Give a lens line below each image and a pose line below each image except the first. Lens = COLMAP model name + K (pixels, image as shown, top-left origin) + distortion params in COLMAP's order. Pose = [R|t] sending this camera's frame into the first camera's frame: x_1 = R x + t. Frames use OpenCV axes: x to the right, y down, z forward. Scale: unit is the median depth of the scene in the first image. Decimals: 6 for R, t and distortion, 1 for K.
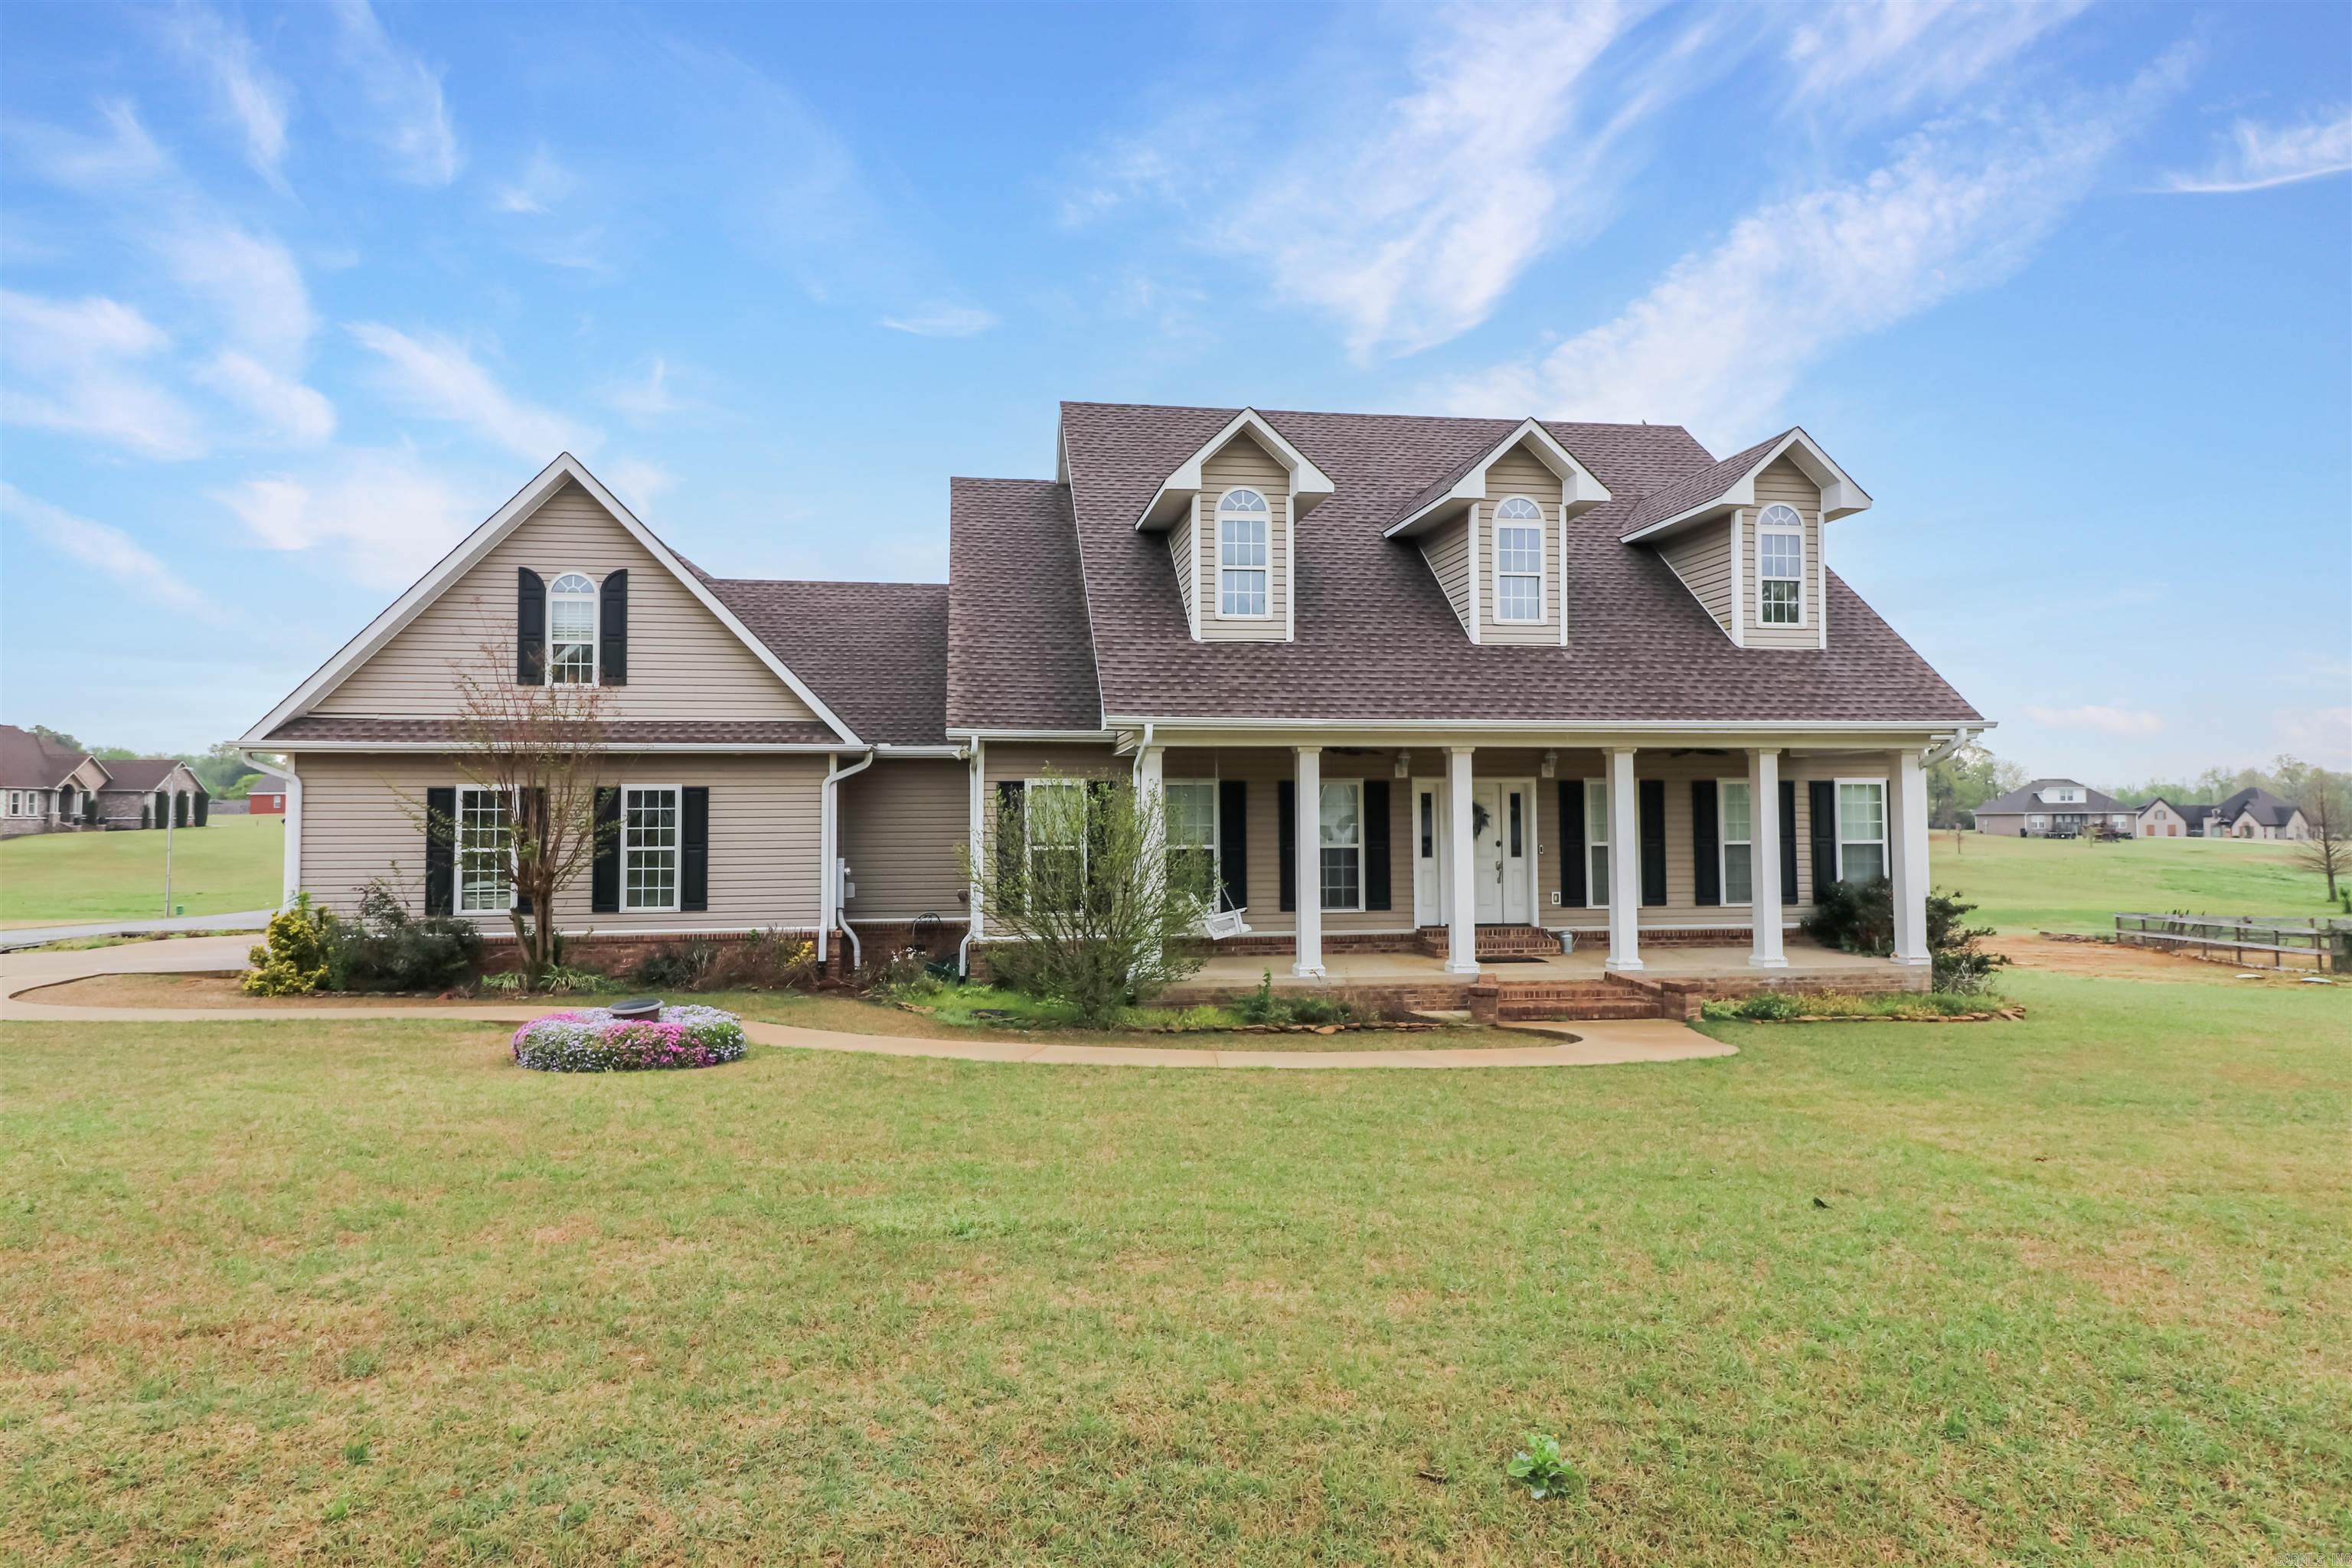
lens RADIAL K [[1348.1, 0, 1163.9], [0, 1348.1, 777.3], [0, 0, 1]] dist [0.018471, -0.003782]
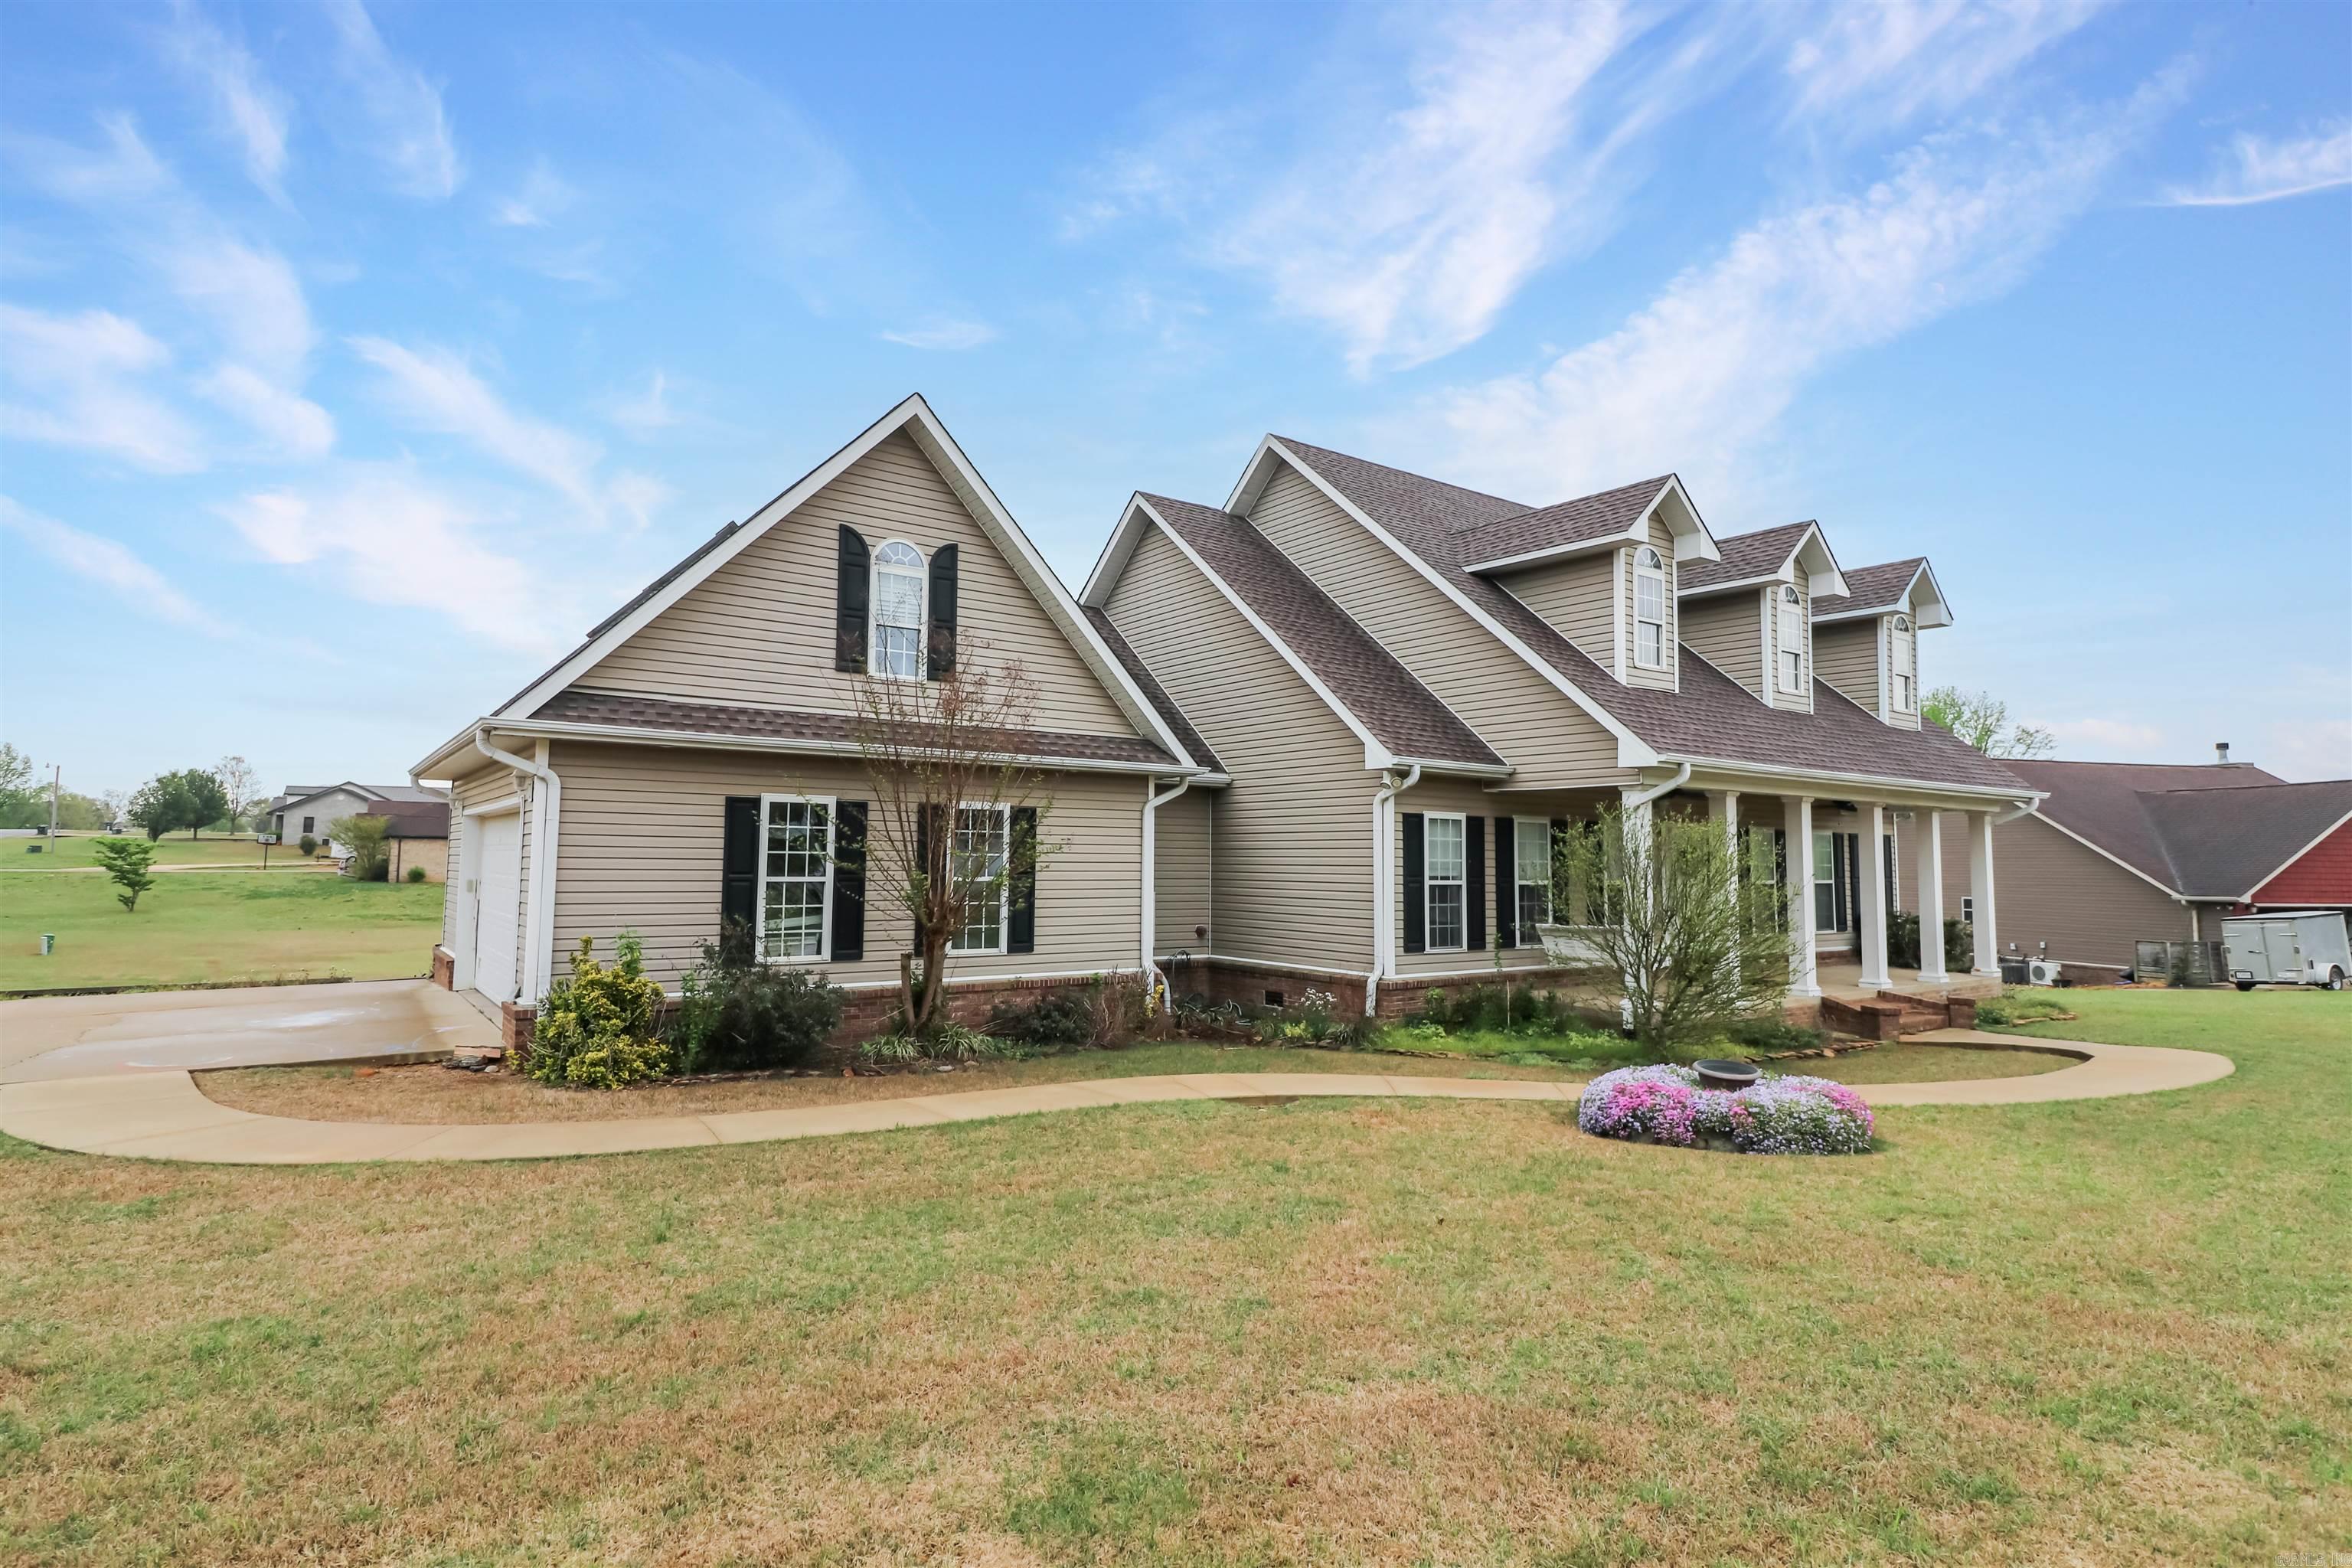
lens RADIAL K [[1212.3, 0, 1167.5], [0, 1212.3, 778.9], [0, 0, 1]] dist [0.010261, -0.004052]
pose [[0.892395, 0.045926, 0.448912, -0.645994], [-0.029890, 0.998639, -0.042747, 0.020392], [-0.450264, 0.024729, 0.892553, 0.289795]]
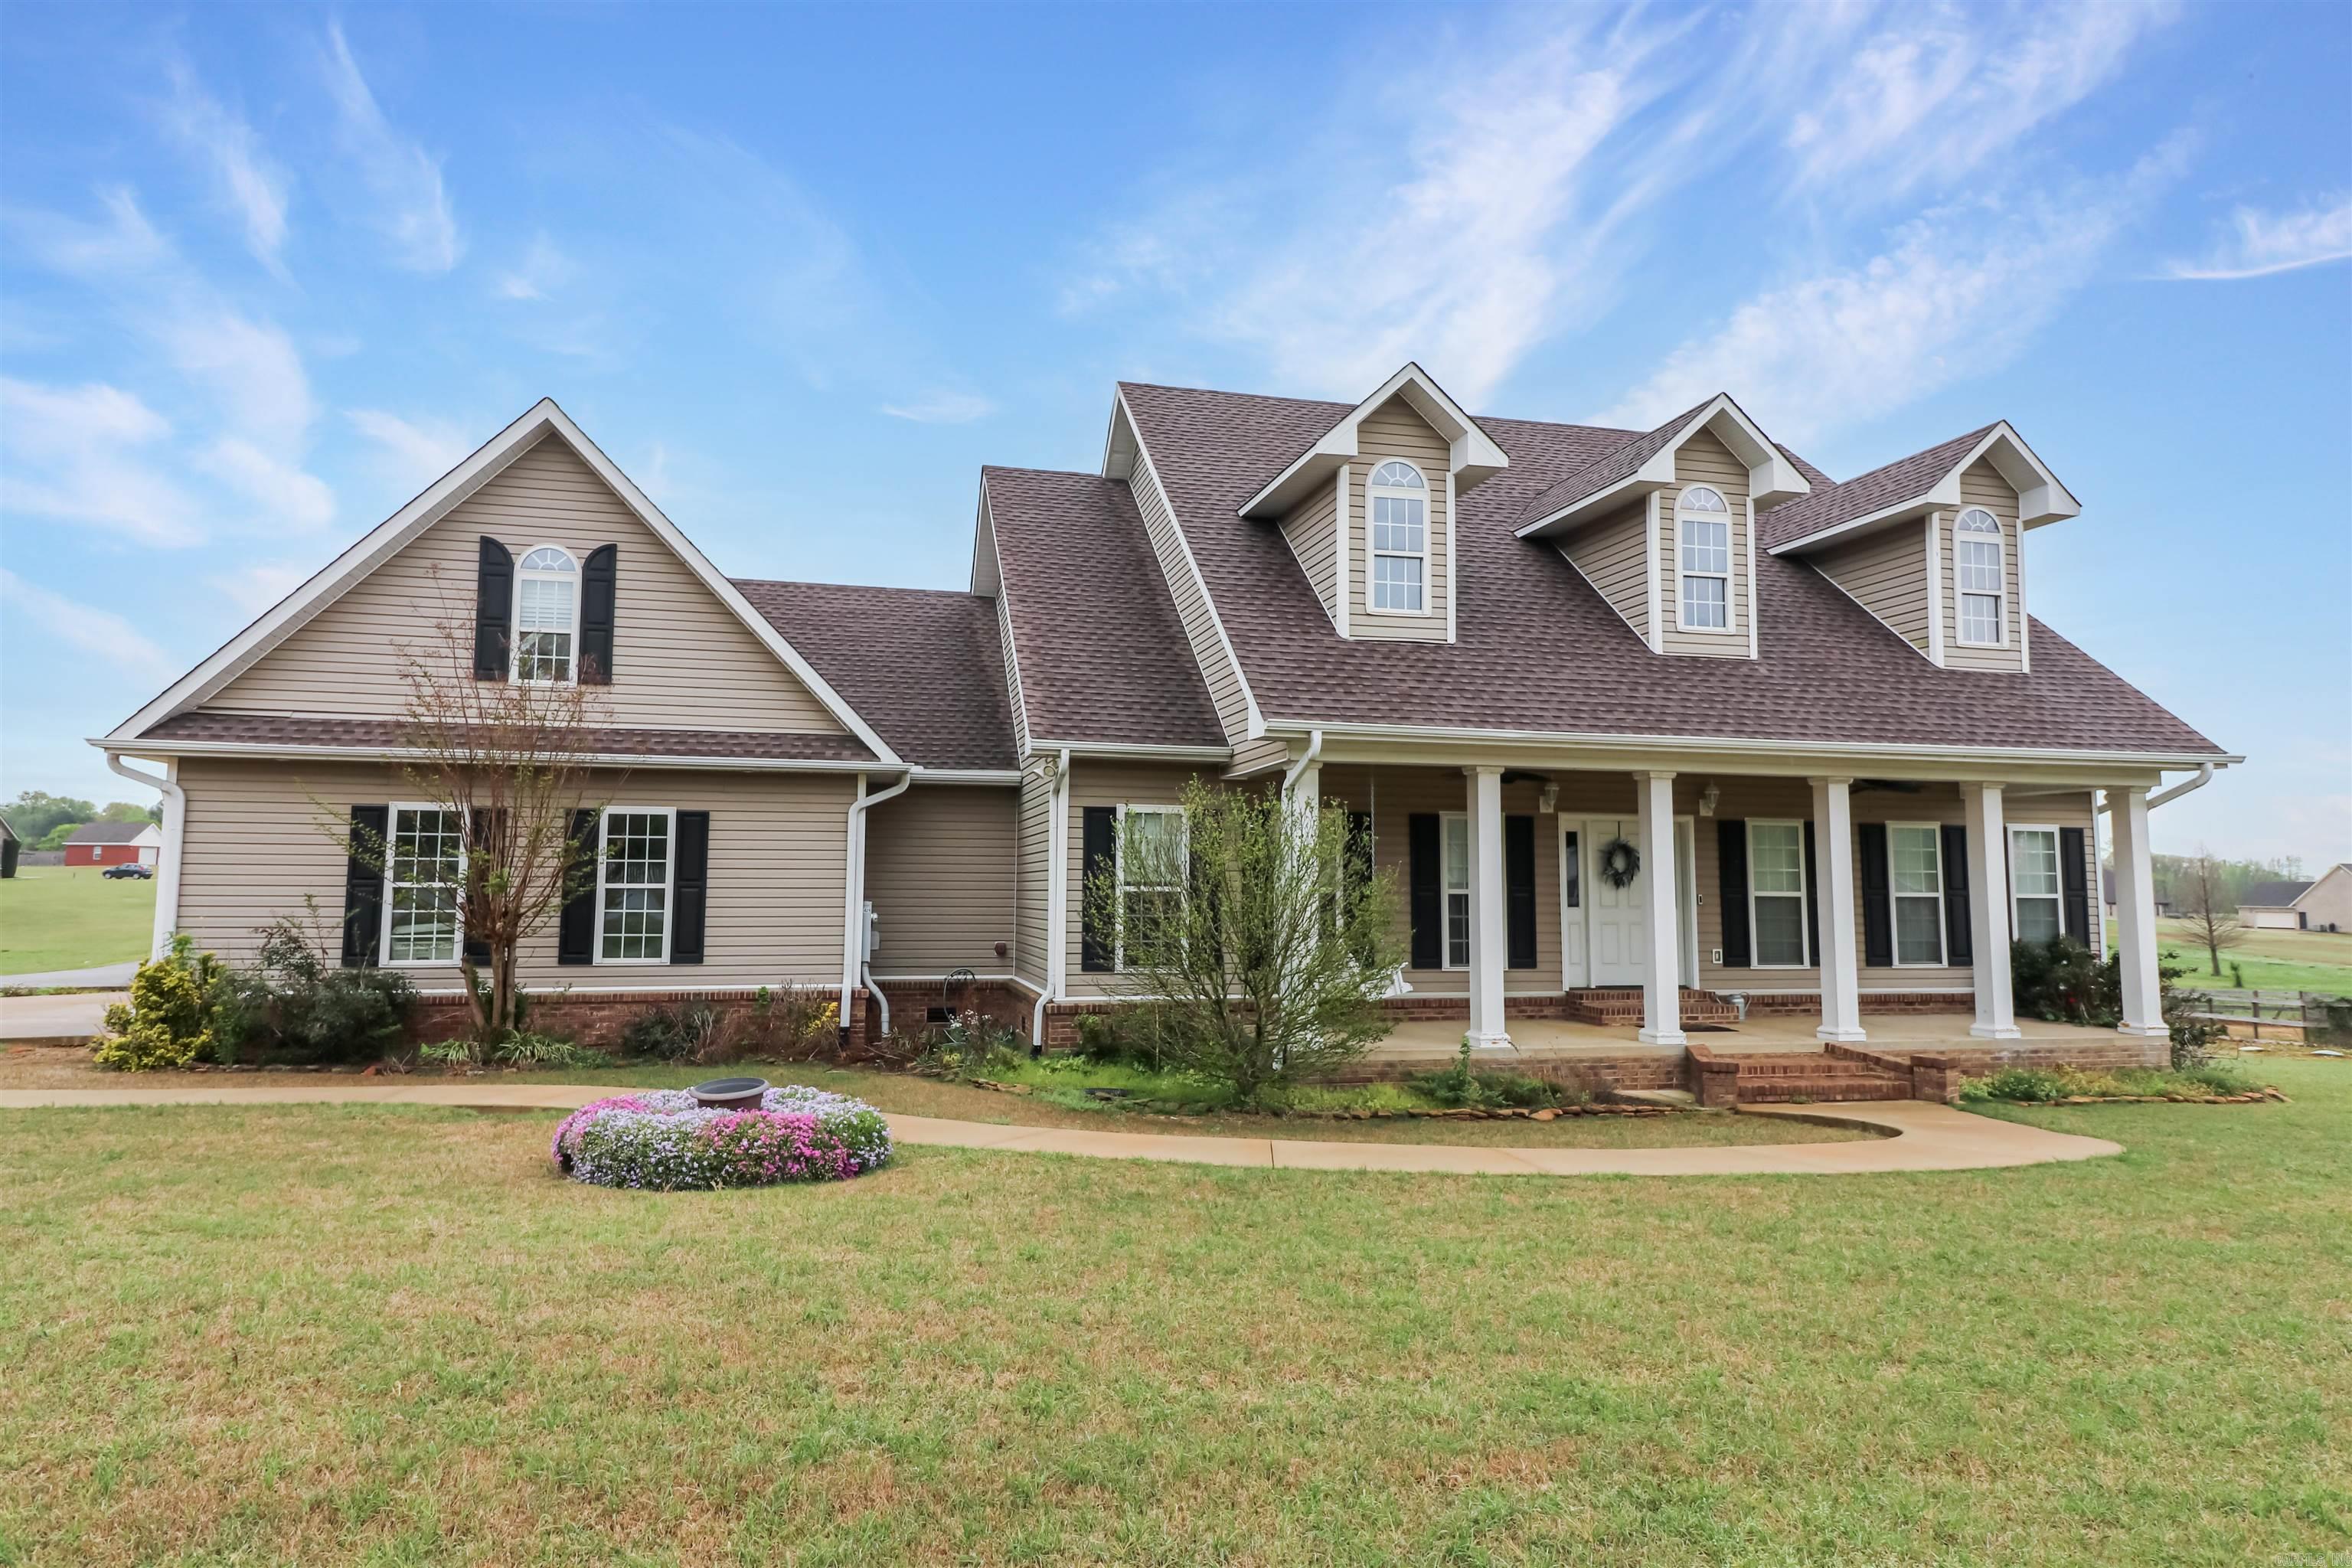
lens RADIAL K [[1348.1, 0, 1161.7], [0, 1348.1, 776.5], [0, 0, 1]] dist [0.018471, -0.003782]
pose [[0.996156, 0.019306, 0.085447, -0.142624], [-0.014952, 0.998571, -0.051309, 0.025259], [-0.086315, 0.049835, 0.995021, 0.171386]]
